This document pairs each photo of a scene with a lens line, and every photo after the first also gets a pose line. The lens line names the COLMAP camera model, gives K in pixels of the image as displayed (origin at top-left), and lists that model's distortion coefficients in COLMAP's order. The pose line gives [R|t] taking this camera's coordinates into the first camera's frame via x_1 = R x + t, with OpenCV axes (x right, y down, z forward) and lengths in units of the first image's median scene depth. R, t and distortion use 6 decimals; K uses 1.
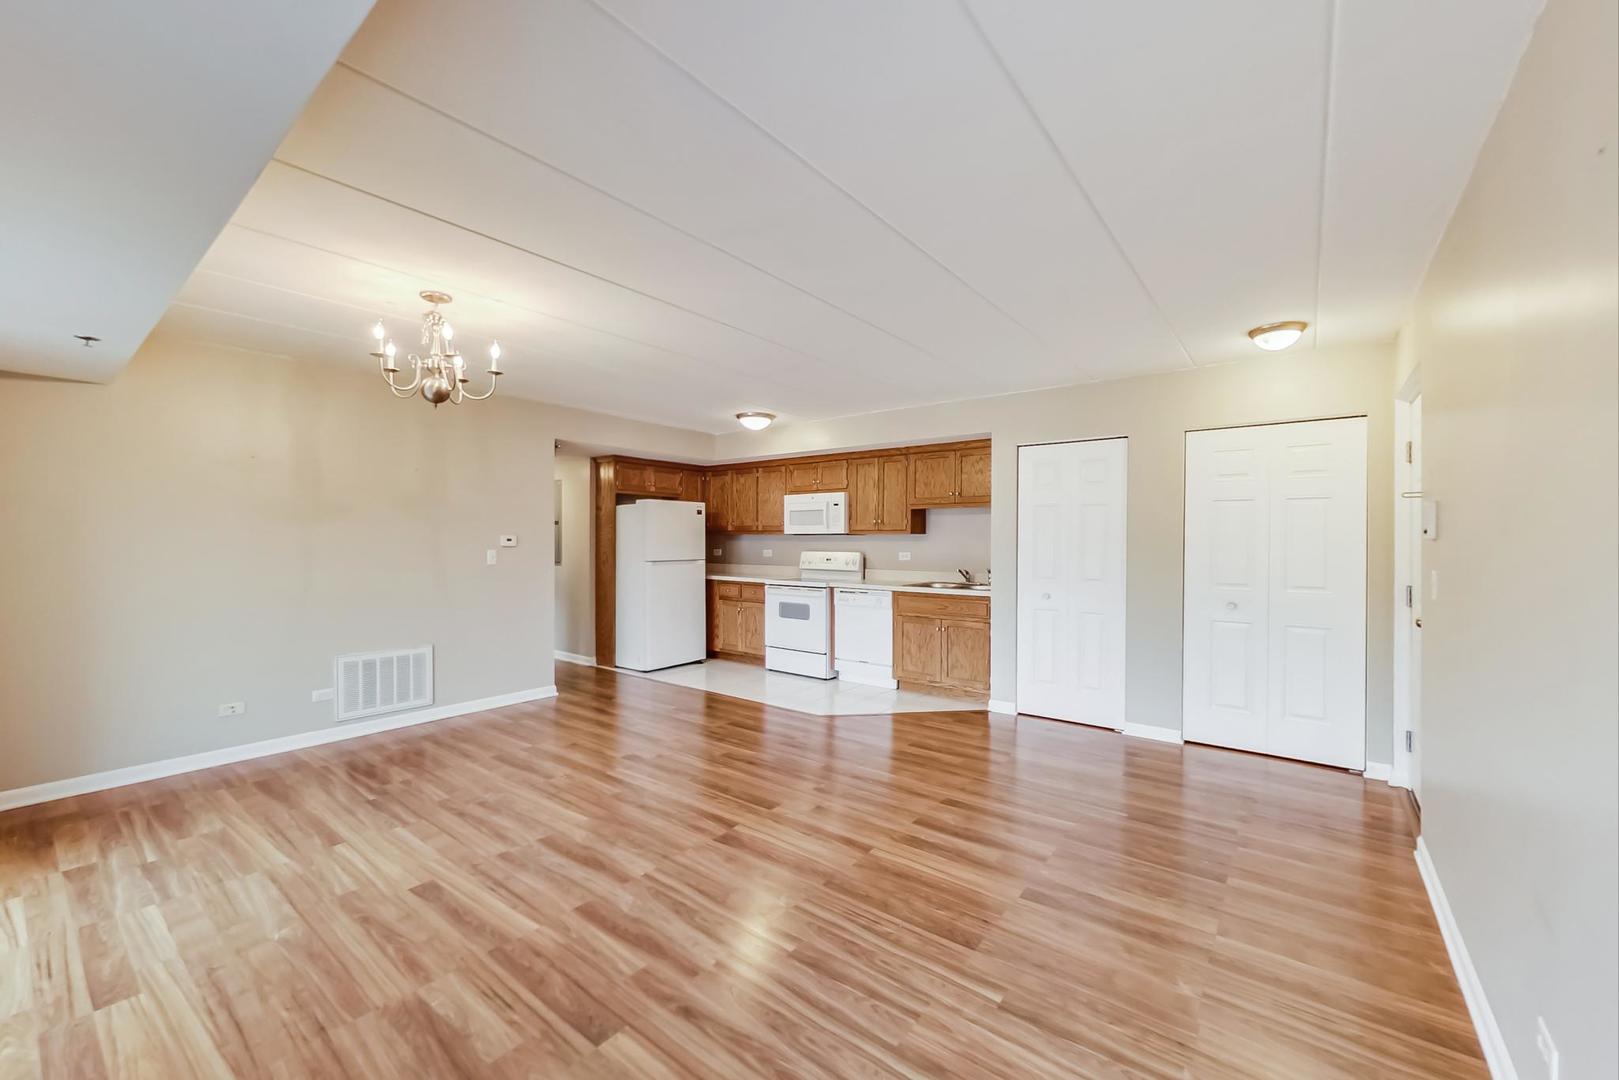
lens RADIAL K [[790.2, 0, 809.5], [0, 790.2, 540.0], [0, 0, 1]] dist [0.011686, -0.012791]
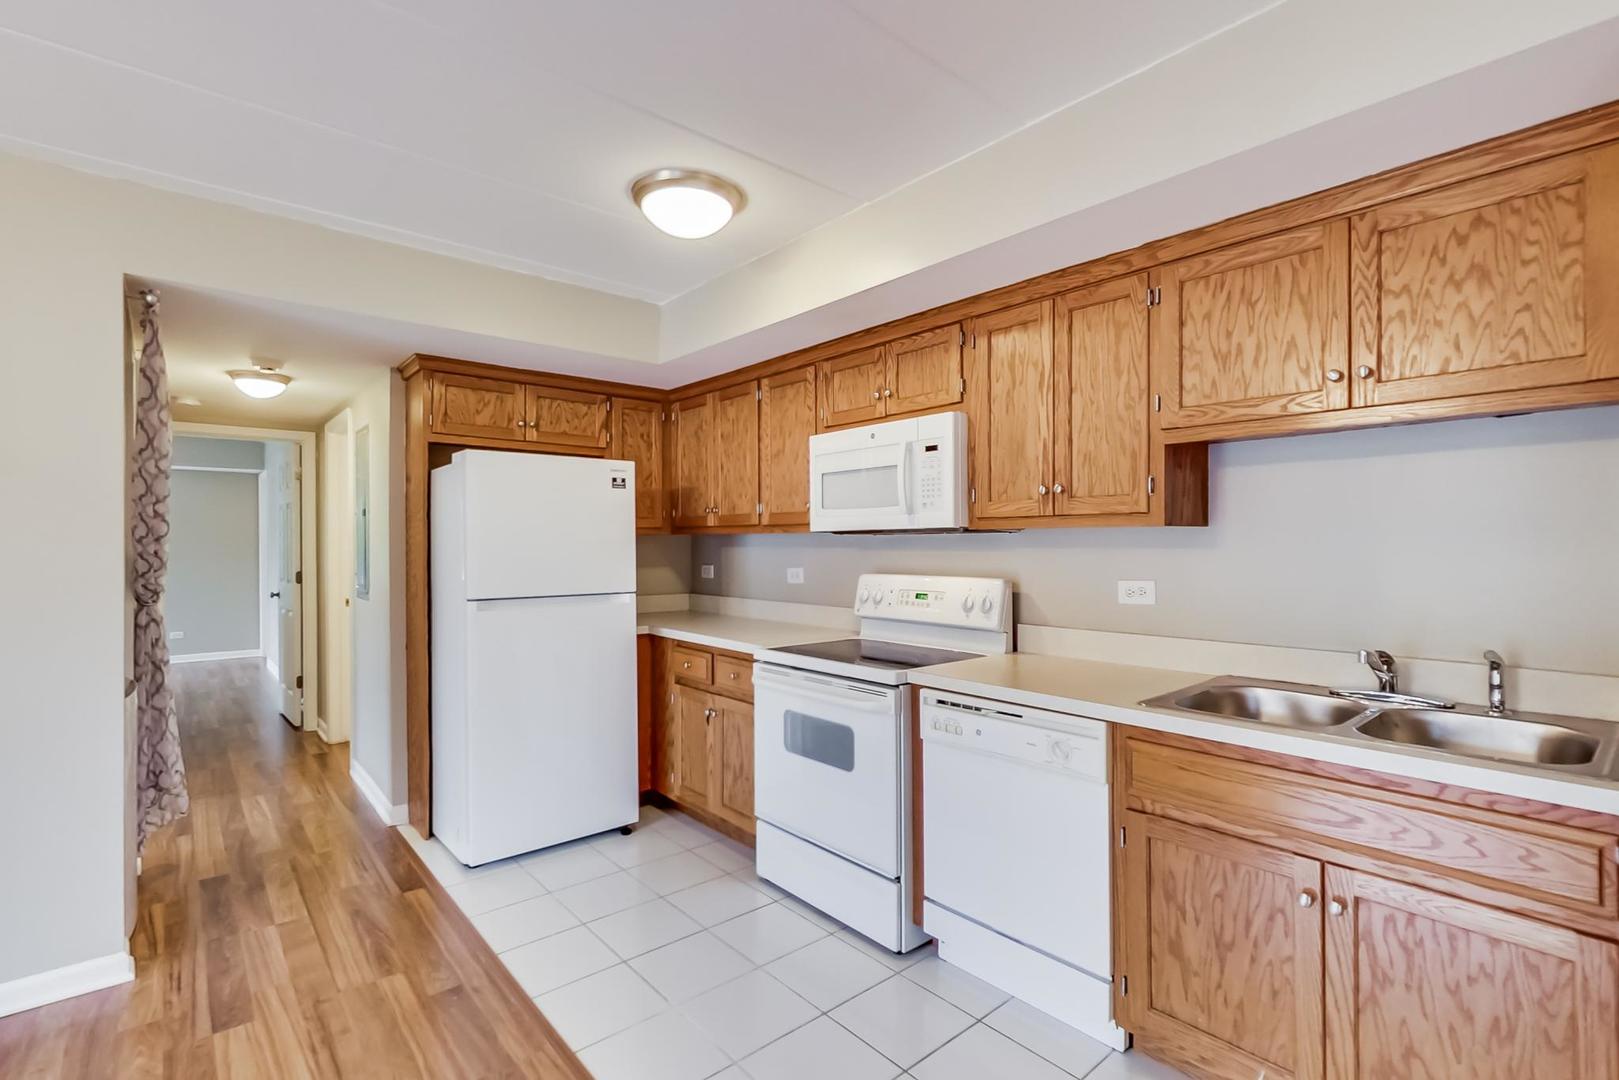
lens RADIAL K [[790.2, 0, 809.5], [0, 790.2, 540.0], [0, 0, 1]] dist [0.011686, -0.012791]
pose [[0.979308, -0.006815, -0.202259, 0.050187], [0.005764, 0.999967, -0.005781, -0.001106], [0.202291, 0.004496, 0.979315, 0.614697]]
